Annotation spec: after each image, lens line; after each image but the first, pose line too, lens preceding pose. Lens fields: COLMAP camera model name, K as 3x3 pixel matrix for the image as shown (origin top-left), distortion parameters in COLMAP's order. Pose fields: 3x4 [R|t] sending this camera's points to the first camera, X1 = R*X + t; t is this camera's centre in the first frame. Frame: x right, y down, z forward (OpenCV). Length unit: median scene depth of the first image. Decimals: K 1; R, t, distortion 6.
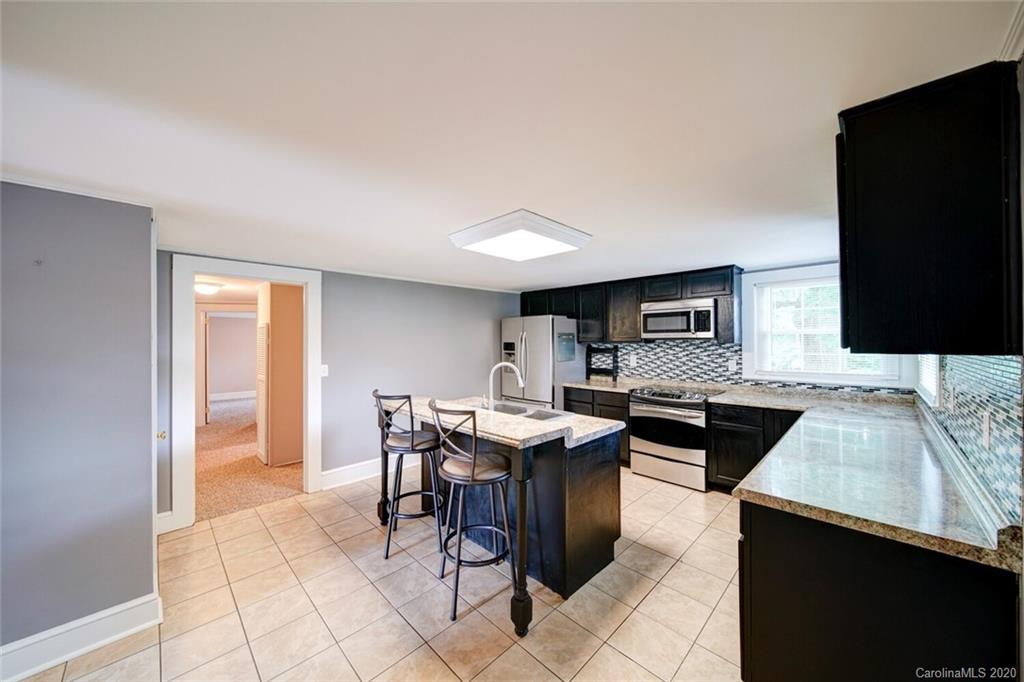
lens RADIAL K [[360.9, 0, 511.5], [0, 360.9, 338.3], [0, 0, 1]] dist [-0.001617, -0.000344]
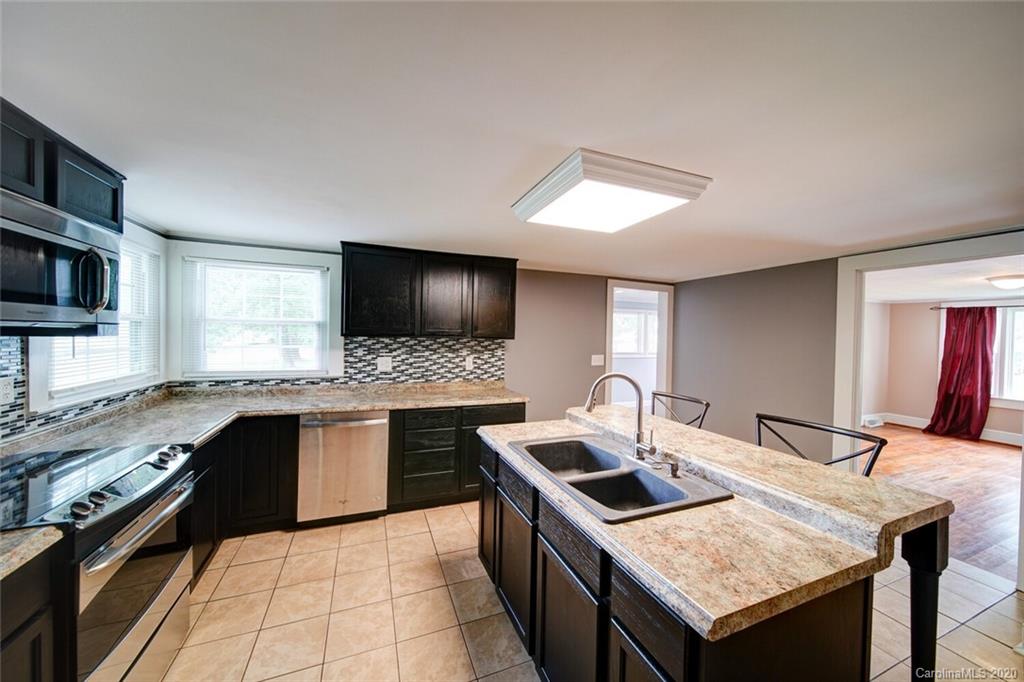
lens RADIAL K [[360.9, 0, 511.5], [0, 360.9, 338.3], [0, 0, 1]] dist [-0.001617, -0.000344]
pose [[-0.920374, -0.016933, 0.390671, -0.059768], [-0.016660, 0.999853, 0.004089, 0.005471], [-0.390683, -0.002745, -0.920521, 1.070207]]
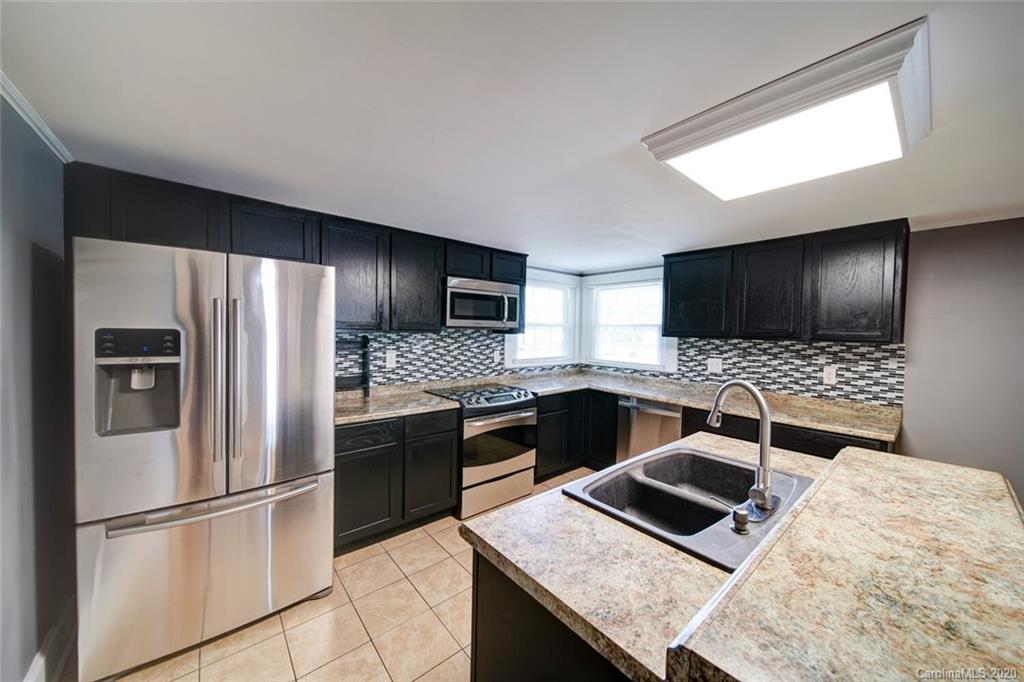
lens RADIAL K [[360.9, 0, 511.5], [0, 360.9, 338.3], [0, 0, 1]] dist [-0.001617, -0.000344]
pose [[0.084092, -0.016509, 0.996321, -0.328443], [-0.025705, 0.999494, 0.018731, 0.007104], [-0.996126, -0.027186, 0.083625, 0.819850]]
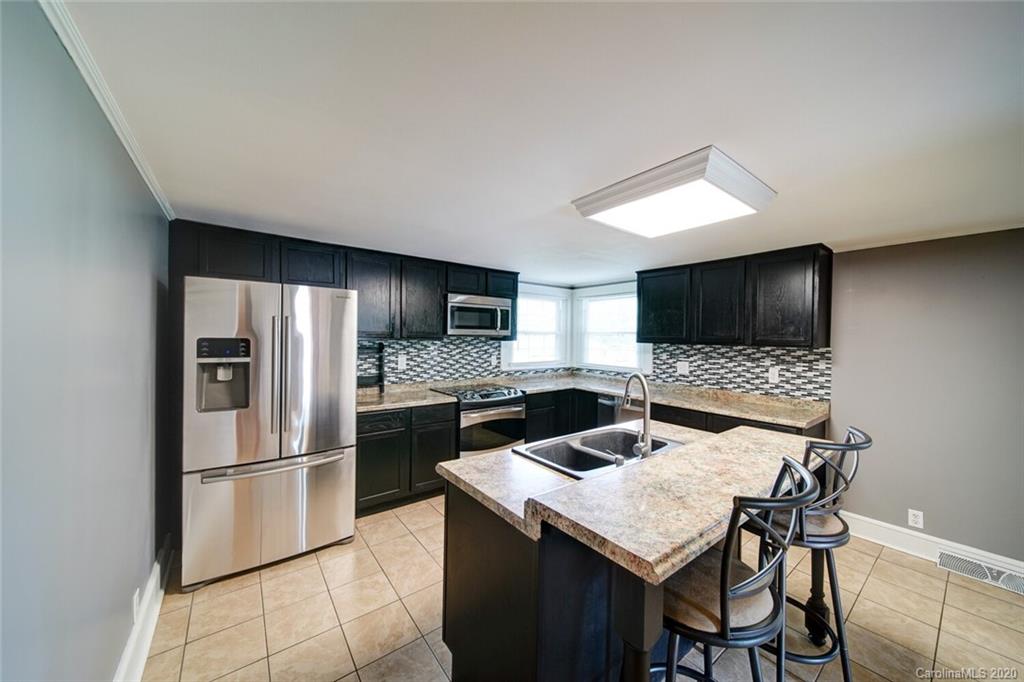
lens RADIAL K [[360.9, 0, 511.5], [0, 360.9, 338.3], [0, 0, 1]] dist [-0.001617, -0.000344]
pose [[0.131433, 0.002395, 0.991322, -0.457335], [-0.021462, 0.999770, 0.000430, 0.005139], [-0.991093, -0.021332, 0.131454, 0.745021]]
